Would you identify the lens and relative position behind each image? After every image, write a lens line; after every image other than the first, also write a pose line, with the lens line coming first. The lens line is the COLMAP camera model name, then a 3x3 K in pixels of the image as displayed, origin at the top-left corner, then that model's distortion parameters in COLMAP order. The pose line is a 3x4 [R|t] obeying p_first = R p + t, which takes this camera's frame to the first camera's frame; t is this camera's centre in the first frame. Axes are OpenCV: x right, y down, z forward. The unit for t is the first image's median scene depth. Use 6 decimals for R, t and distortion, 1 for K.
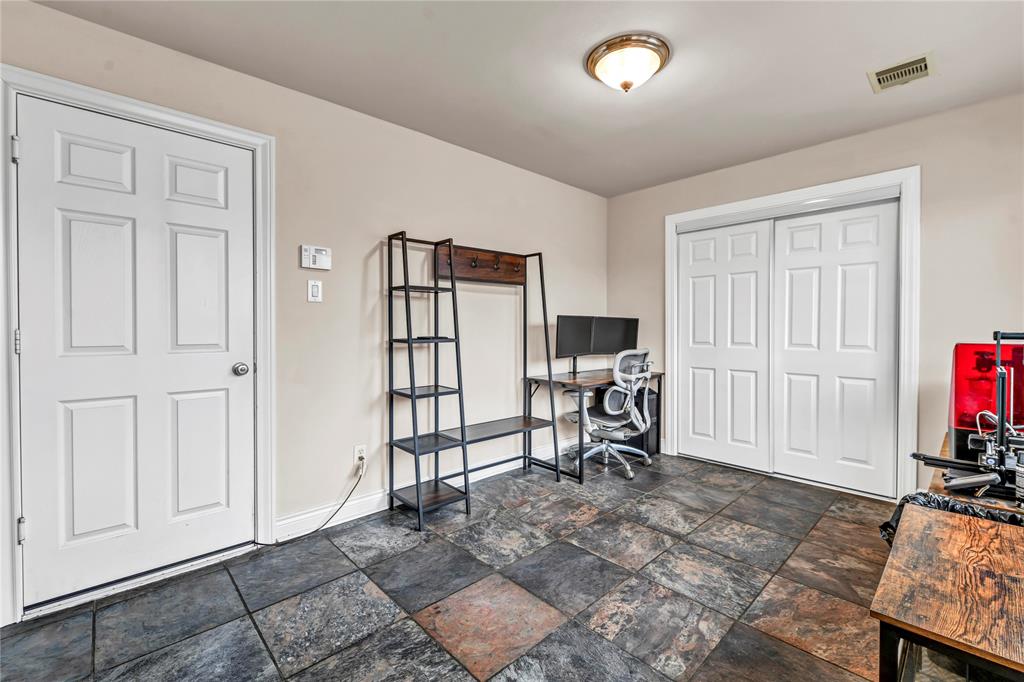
lens RADIAL K [[437.9, 0, 527.4], [0, 437.9, 333.4], [0, 0, 1]] dist [0.013126, -0.000381]
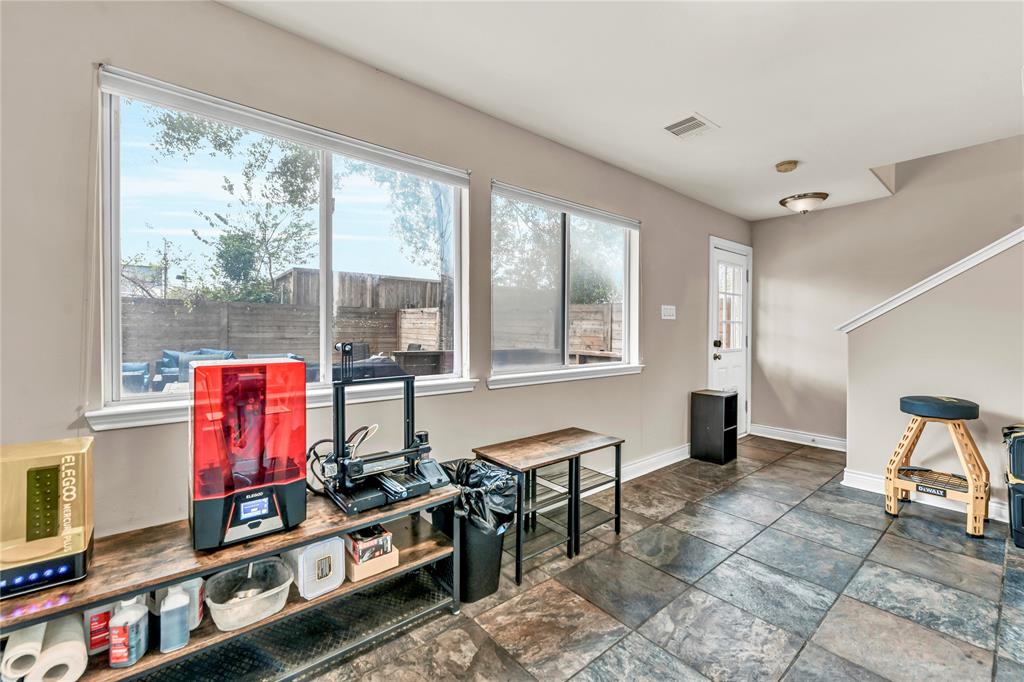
lens RADIAL K [[415.3, 0, 520.3], [0, 415.3, 335.1], [0, 0, 1]] dist [-0.001416, -0.000748]
pose [[-0.996823, -0.002721, 0.079598, 0.659519], [-0.000943, 0.999749, 0.022365, -0.040695], [-0.079639, 0.022219, -0.996576, 1.944855]]
